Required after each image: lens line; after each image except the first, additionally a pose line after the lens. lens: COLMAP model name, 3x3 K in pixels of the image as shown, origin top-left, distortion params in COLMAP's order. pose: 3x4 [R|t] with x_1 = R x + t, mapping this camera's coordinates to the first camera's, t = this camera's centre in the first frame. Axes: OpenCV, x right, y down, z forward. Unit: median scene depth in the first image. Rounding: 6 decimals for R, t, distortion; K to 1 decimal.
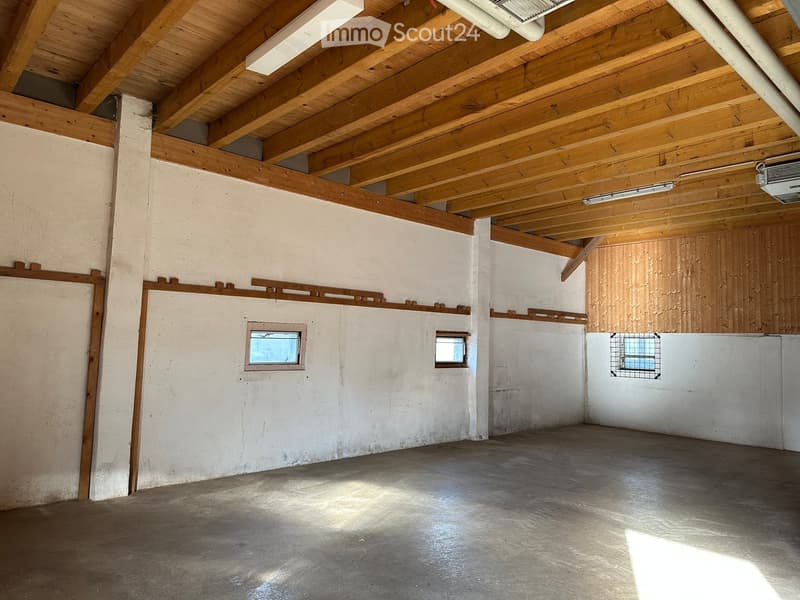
lens RADIAL K [[563.2, 0, 402.0], [0, 563.2, 299.4], [0, 0, 1]] dist [0.049849, -0.011836]
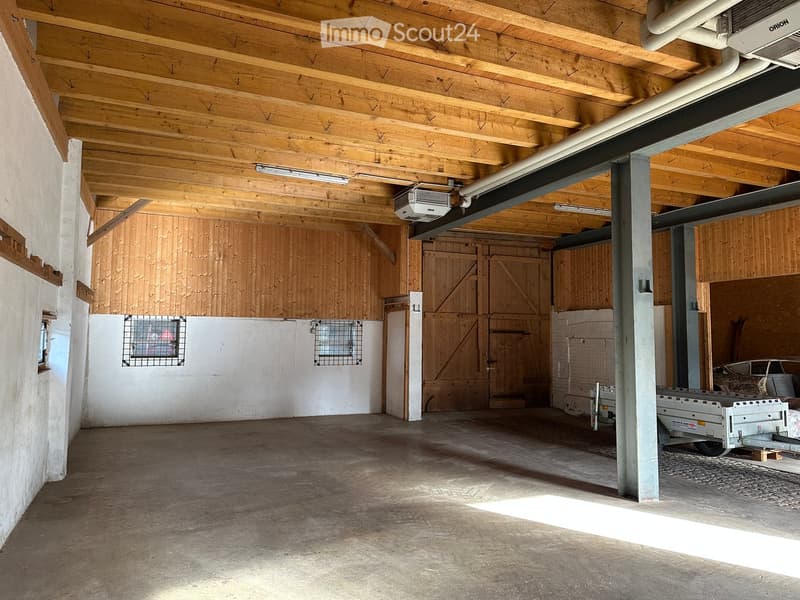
lens RADIAL K [[563.2, 0, 395.7], [0, 563.2, 301.2], [0, 0, 1]] dist [0.049849, -0.011836]
pose [[0.324284, 0.040736, 0.945082, -0.619311], [-0.080237, 0.996656, -0.015428, 0.041371], [-0.942551, -0.070827, 0.326468, 0.730189]]
